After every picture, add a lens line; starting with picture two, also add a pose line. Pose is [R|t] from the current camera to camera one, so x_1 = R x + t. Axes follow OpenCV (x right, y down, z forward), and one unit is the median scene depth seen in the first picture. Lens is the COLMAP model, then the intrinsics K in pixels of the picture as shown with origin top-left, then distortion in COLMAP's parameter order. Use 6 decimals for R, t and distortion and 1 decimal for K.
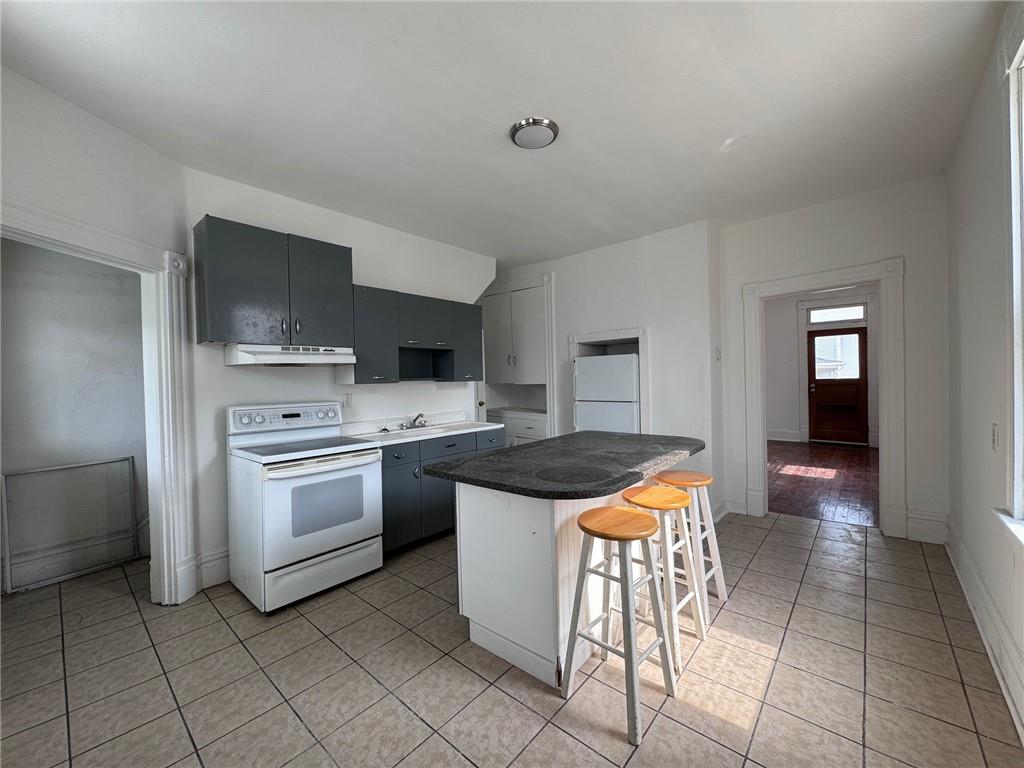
lens RADIAL K [[408.5, 0, 512.0], [0, 408.5, 384.0], [0, 0, 1]] dist [-0.001269, -0.000174]
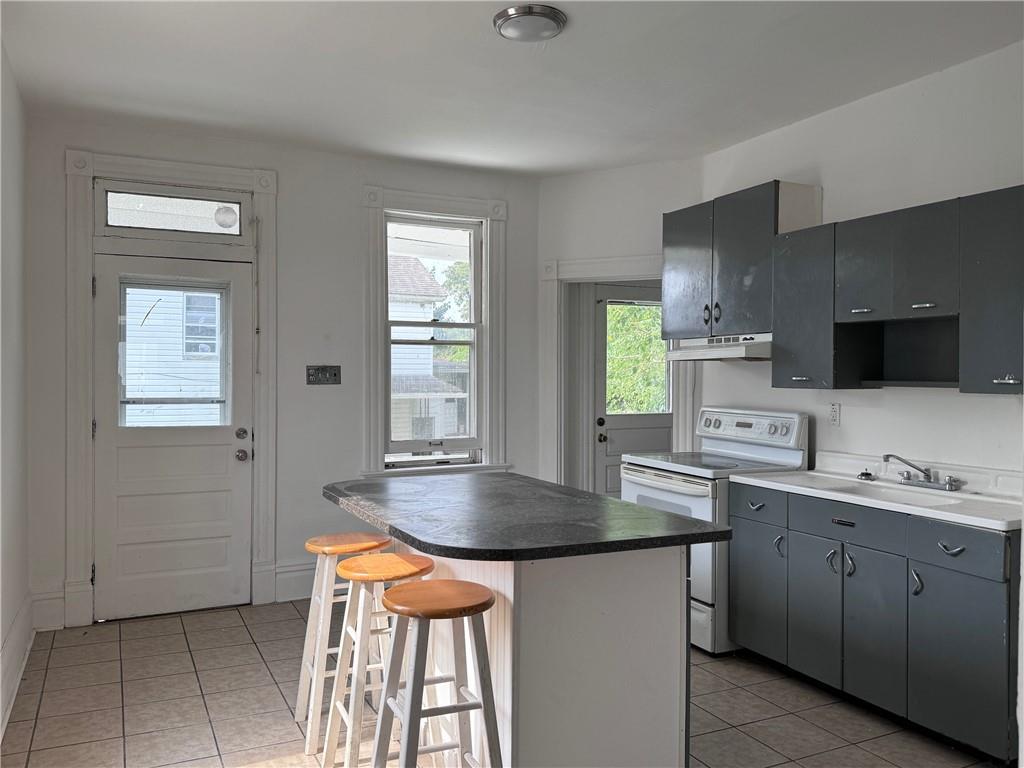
lens RADIAL K [[803.9, 0, 512.0], [0, 803.9, 384.0], [0, 0, 1]] dist [0.051053, -0.002320]
pose [[-0.389164, 0.031803, -0.920620, 1.041083], [-0.008756, 0.999231, 0.038220, -0.054966], [0.921127, 0.022935, -0.388586, 1.187506]]
